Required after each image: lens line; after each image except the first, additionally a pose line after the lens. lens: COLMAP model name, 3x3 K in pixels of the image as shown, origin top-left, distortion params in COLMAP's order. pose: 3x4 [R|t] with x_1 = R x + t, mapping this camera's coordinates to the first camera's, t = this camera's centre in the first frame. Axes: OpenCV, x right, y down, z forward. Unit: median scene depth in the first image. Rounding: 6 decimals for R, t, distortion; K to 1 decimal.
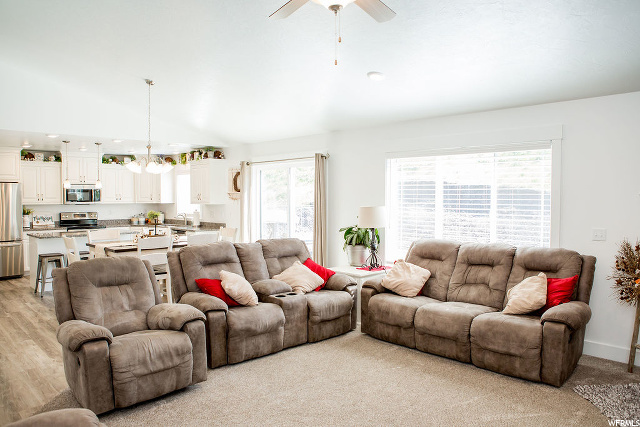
lens RADIAL K [[465.5, 0, 320.0], [0, 465.5, 213.5], [0, 0, 1]] dist [-0.110699, 0.076679]
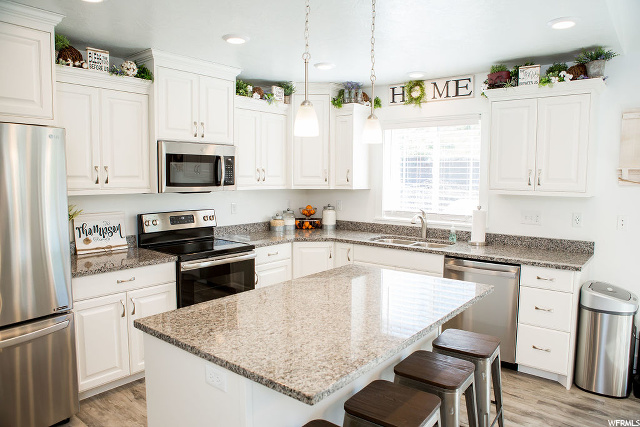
lens RADIAL K [[440.6, 0, 320.0], [0, 440.6, 213.5], [0, 0, 1]] dist [-0.098819, 0.075209]
pose [[0.991642, -0.005774, 0.128890, -0.476295], [-0.000702, 0.998742, 0.050147, -0.021888], [-0.129018, -0.049818, 0.990390, 0.614762]]
